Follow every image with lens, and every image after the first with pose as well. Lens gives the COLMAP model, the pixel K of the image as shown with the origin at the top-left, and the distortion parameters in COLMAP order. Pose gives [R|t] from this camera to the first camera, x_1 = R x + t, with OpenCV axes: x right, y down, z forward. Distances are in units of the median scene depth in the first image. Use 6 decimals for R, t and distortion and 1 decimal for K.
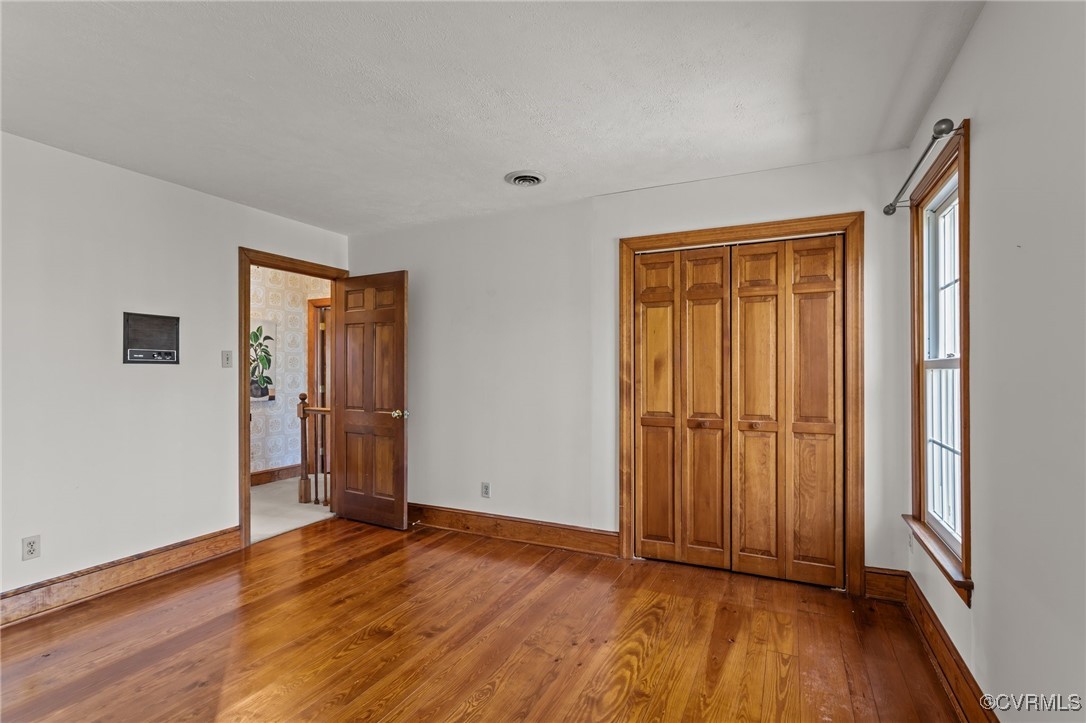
lens RADIAL K [[514.9, 0, 541.5], [0, 514.9, 368.7], [0, 0, 1]] dist [0.002355, 0.000476]
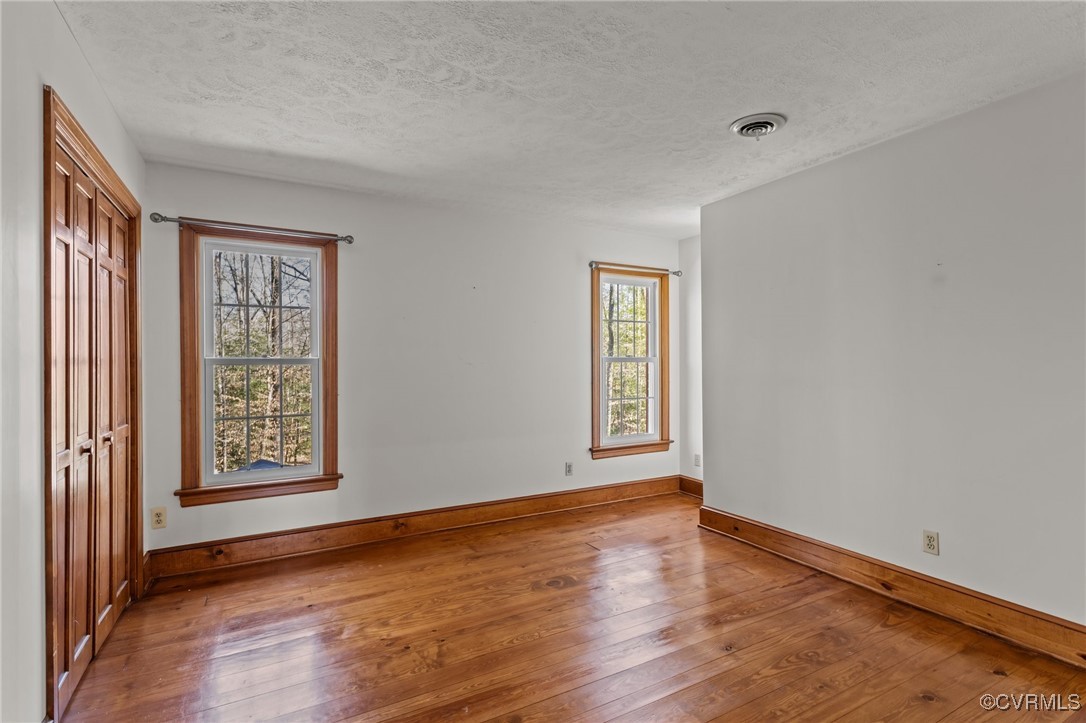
lens RADIAL K [[514.9, 0, 541.5], [0, 514.9, 368.7], [0, 0, 1]] dist [0.002355, 0.000476]
pose [[-0.815913, 0.003994, 0.578161, -0.622262], [0.001898, 0.999989, -0.004229, 0.013124], [-0.578172, -0.002353, -0.815912, 1.454100]]
